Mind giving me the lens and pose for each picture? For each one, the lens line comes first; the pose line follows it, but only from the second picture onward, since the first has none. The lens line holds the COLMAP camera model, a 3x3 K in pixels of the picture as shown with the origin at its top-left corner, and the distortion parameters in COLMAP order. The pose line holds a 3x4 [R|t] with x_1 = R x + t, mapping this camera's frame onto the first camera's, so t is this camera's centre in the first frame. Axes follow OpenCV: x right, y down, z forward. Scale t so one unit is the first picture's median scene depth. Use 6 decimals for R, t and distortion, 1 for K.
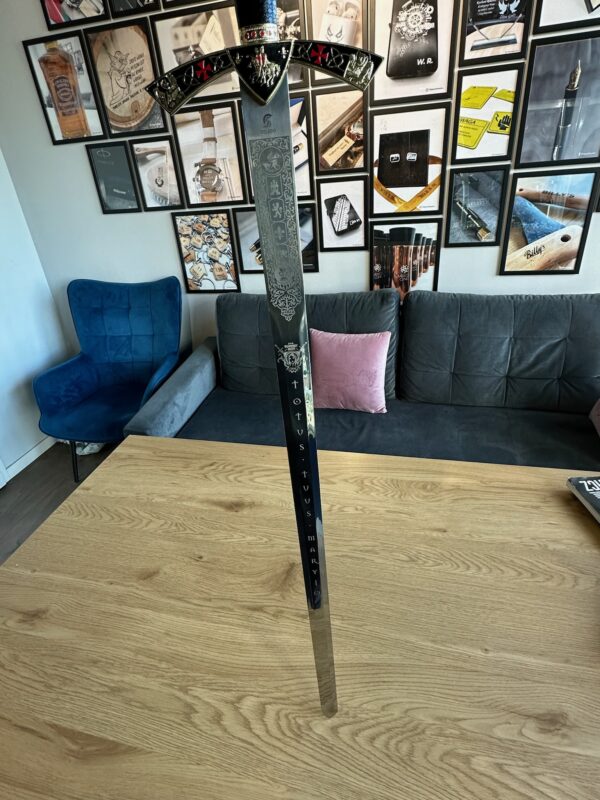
lens RADIAL K [[423.6, 0, 300.0], [0, 423.6, 400.0], [0, 0, 1]] dist [-0.001476, -0.000089]
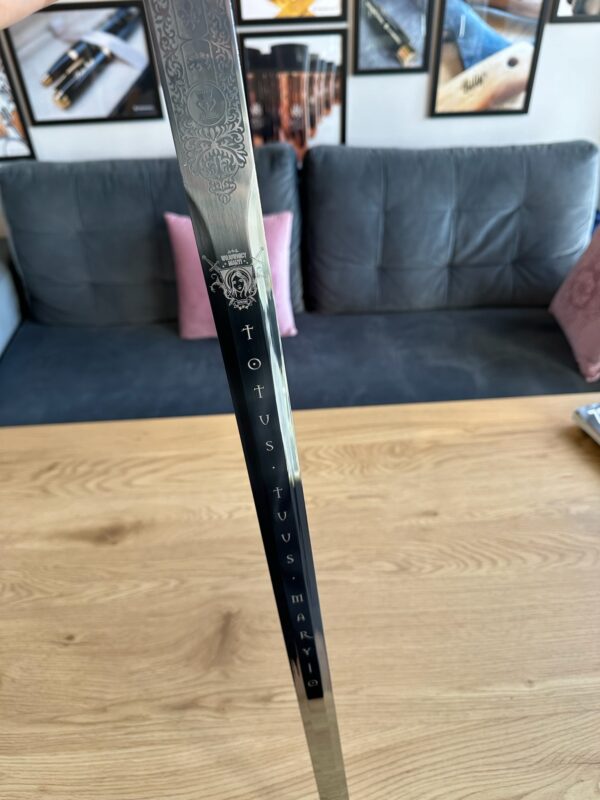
lens RADIAL K [[576.2, 0, 300.0], [0, 576.2, 400.0], [0, 0, 1]] dist [0.005159, -0.032704]
pose [[0.959430, -0.142171, 0.243479, -0.072637], [0.100963, 0.979535, 0.174121, -0.058687], [-0.263251, -0.142475, 0.954149, 0.190207]]
